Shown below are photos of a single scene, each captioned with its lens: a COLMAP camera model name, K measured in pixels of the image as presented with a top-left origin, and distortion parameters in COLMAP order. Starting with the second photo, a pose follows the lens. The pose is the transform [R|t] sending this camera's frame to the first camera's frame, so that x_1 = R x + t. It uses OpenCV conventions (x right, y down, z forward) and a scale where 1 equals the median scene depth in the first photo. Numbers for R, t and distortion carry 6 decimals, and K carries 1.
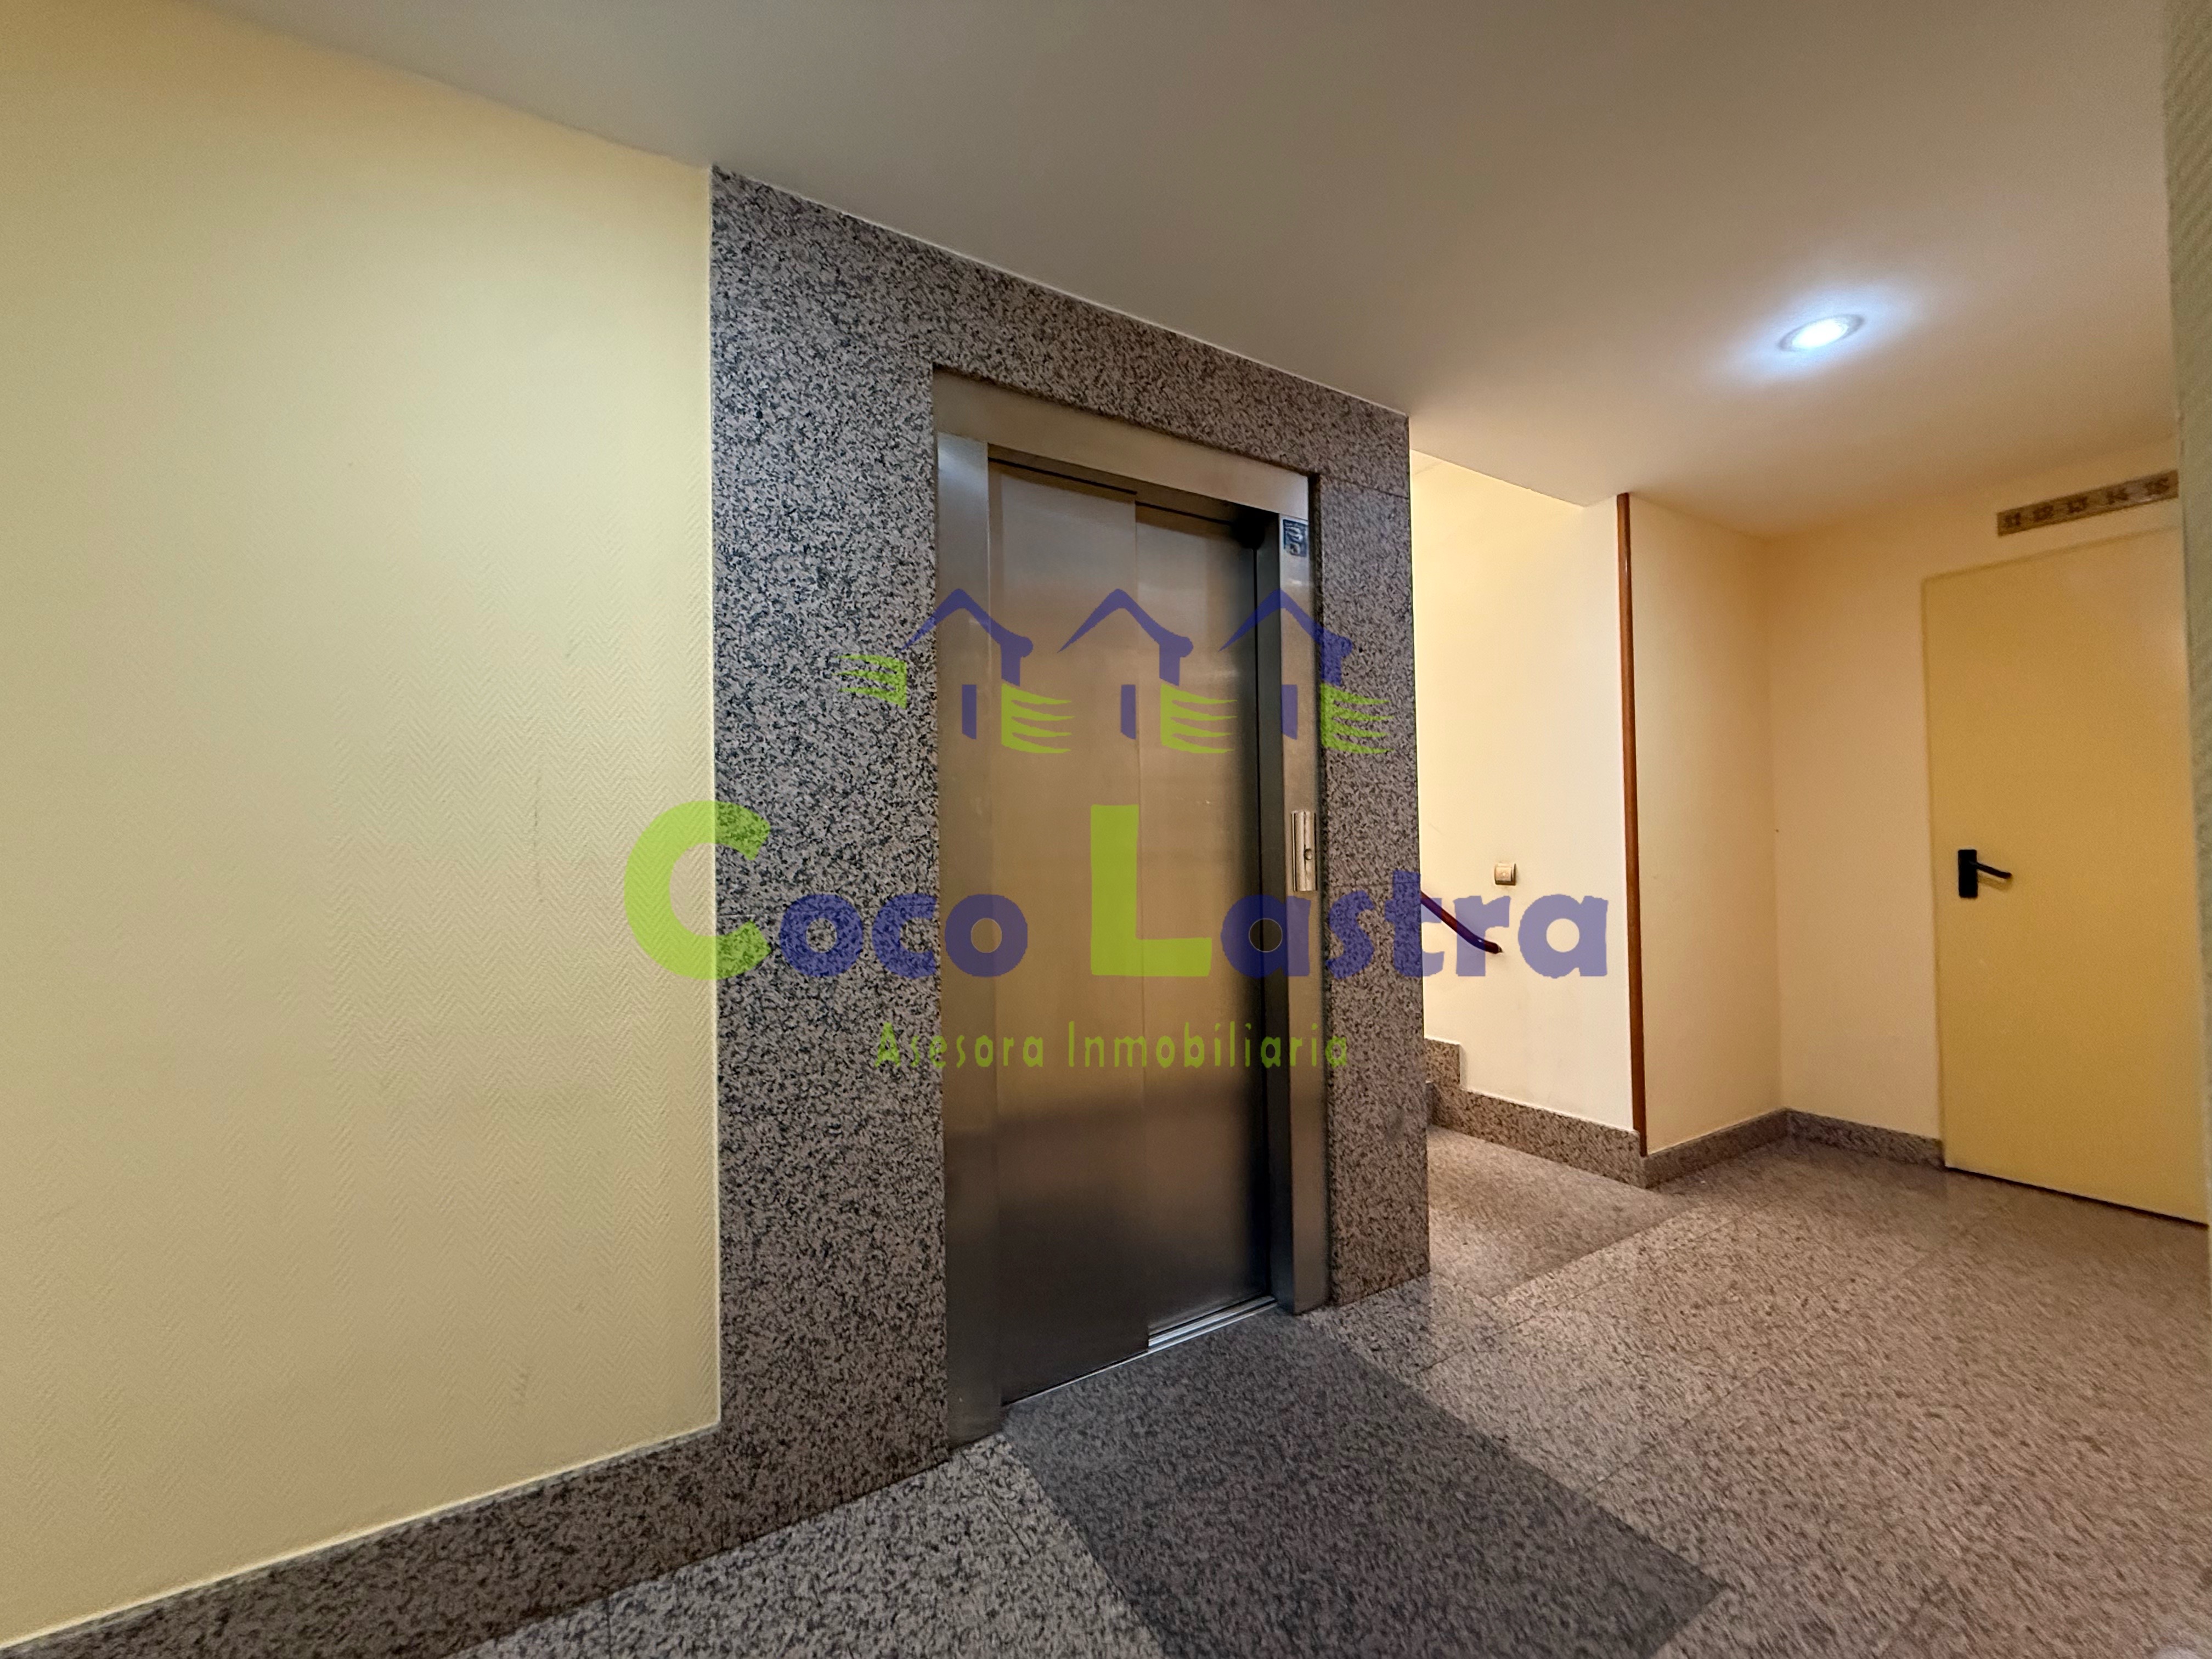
lens RADIAL K [[881.5, 0, 1096.2], [0, 881.5, 830.5], [0, 0, 1]] dist [0.000550, 0.000285]
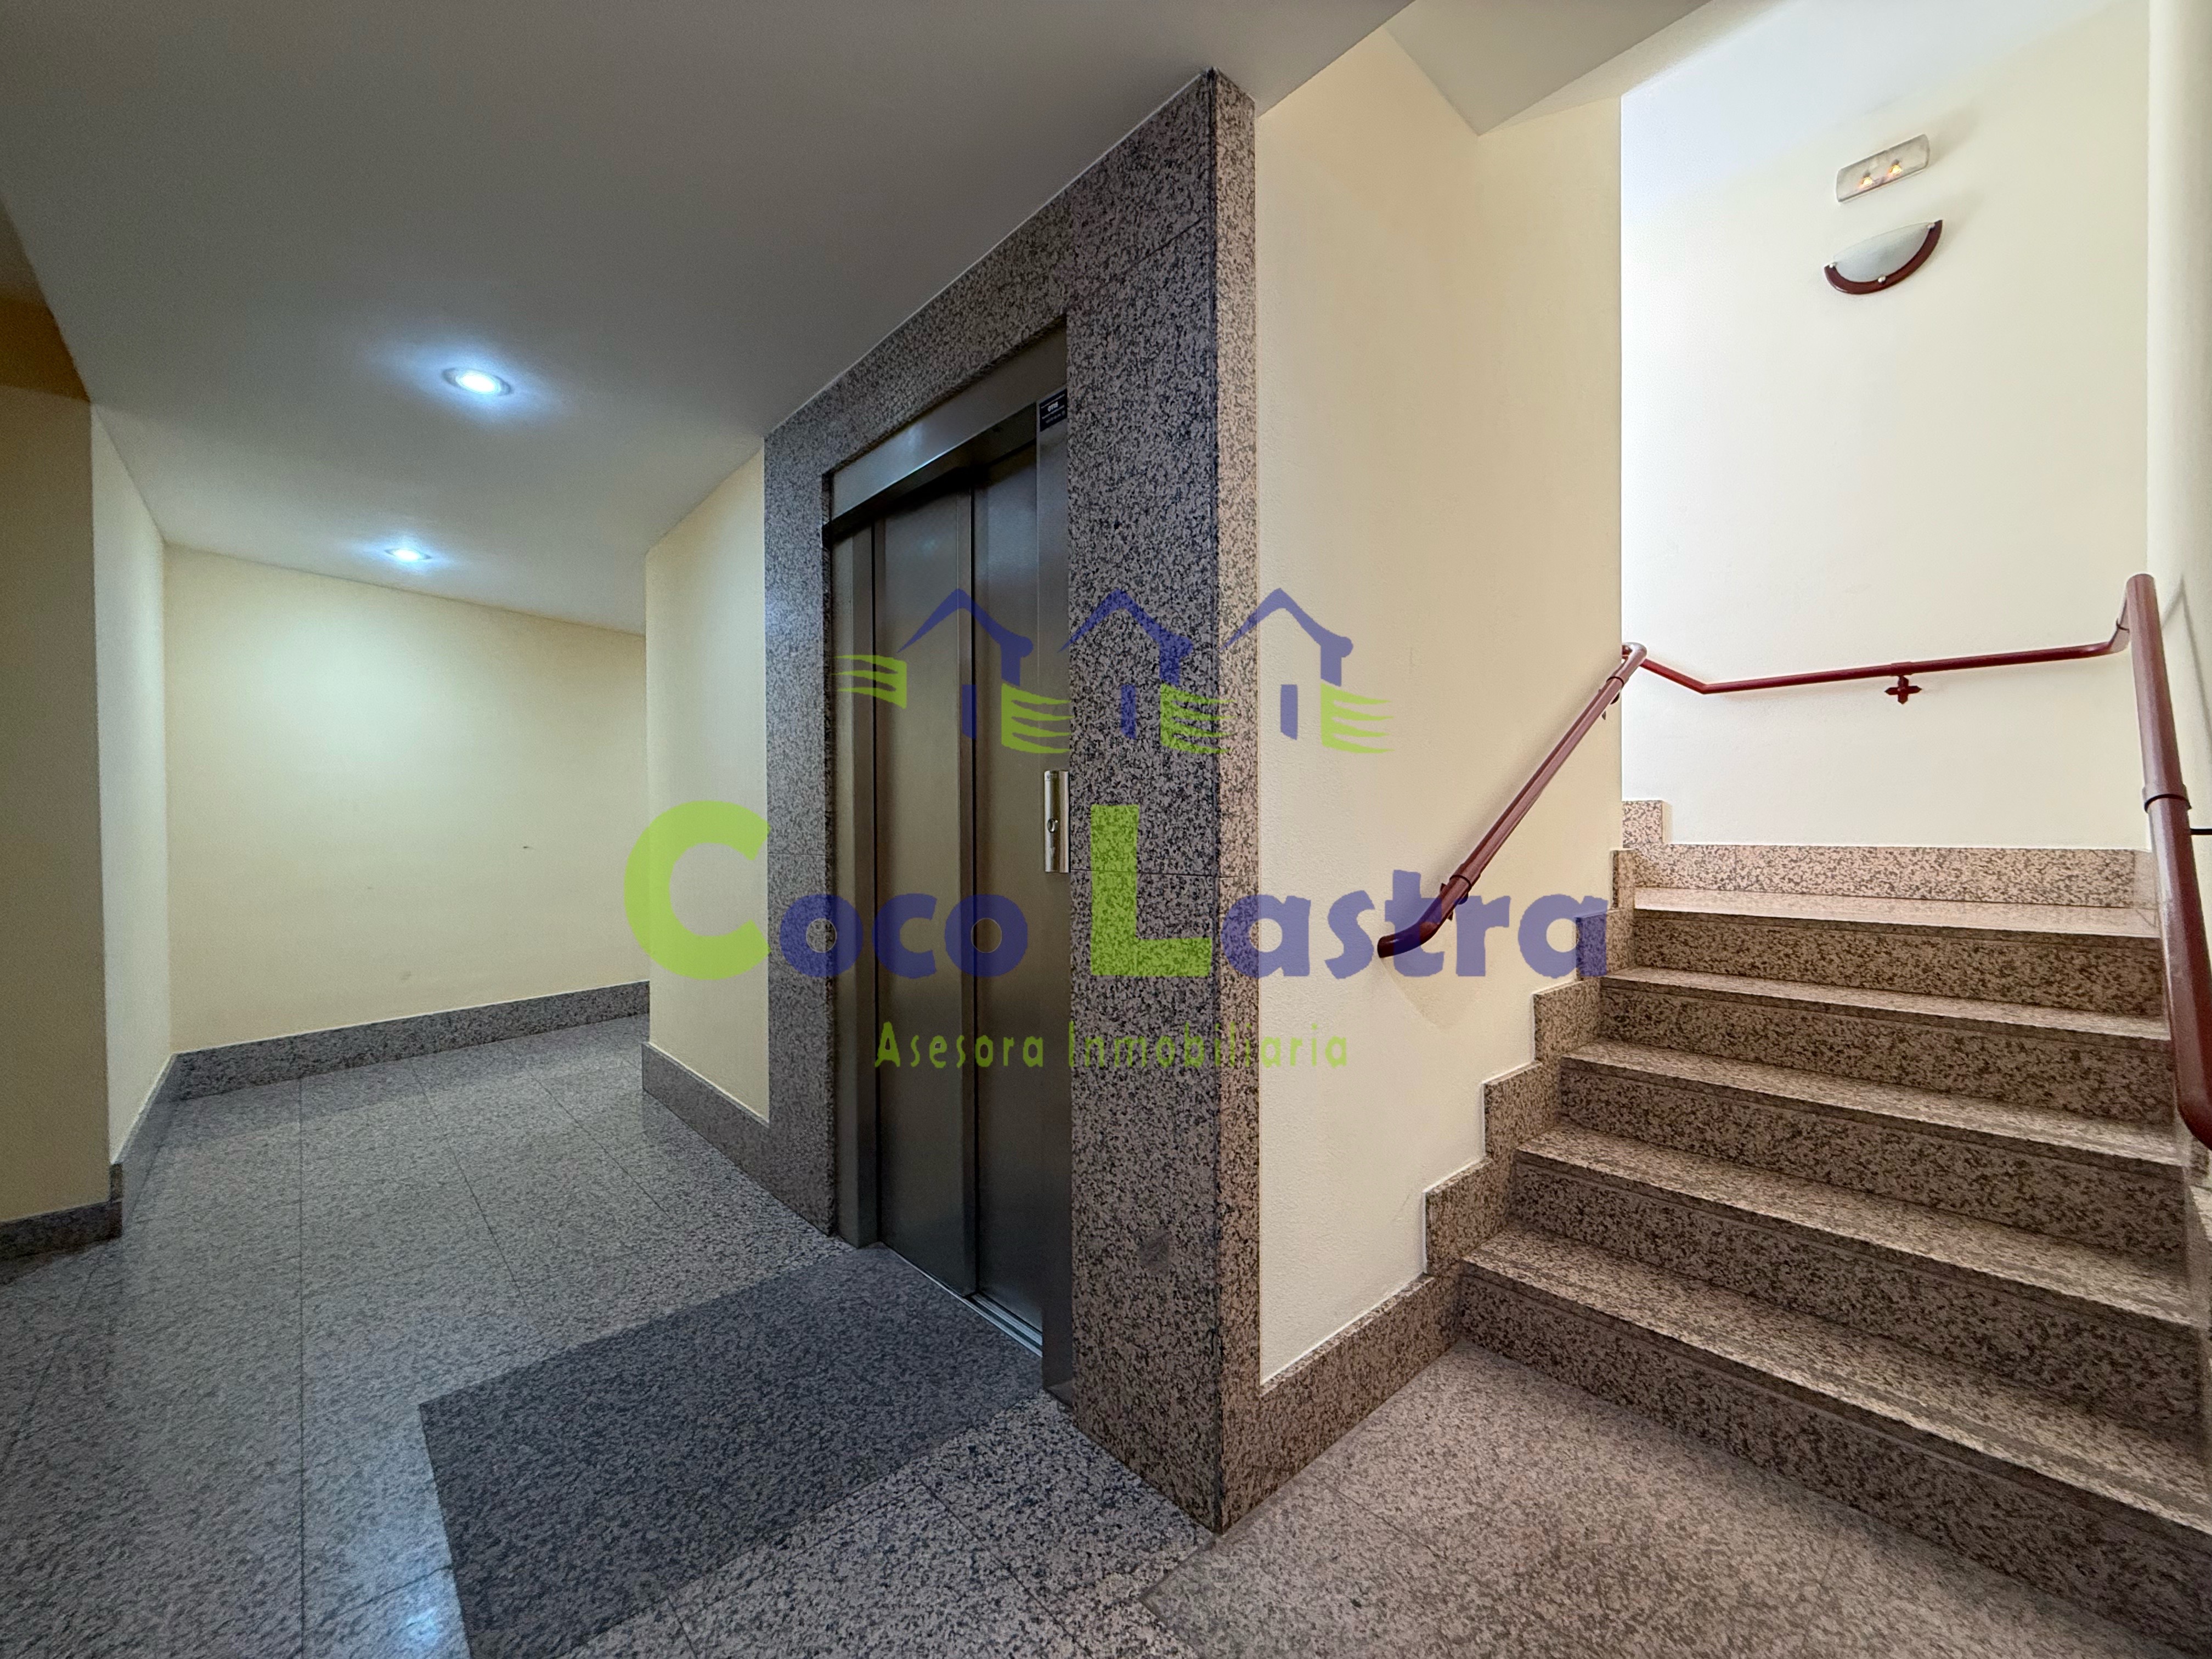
lens RADIAL K [[881.5, 0, 1096.2], [0, 881.5, 830.5], [0, 0, 1]] dist [0.000550, 0.000285]
pose [[0.193593, 0.020650, -0.980865, 0.986920], [0.018940, 0.999513, 0.024780, 0.013094], [0.980899, -0.023375, 0.193108, 0.865140]]
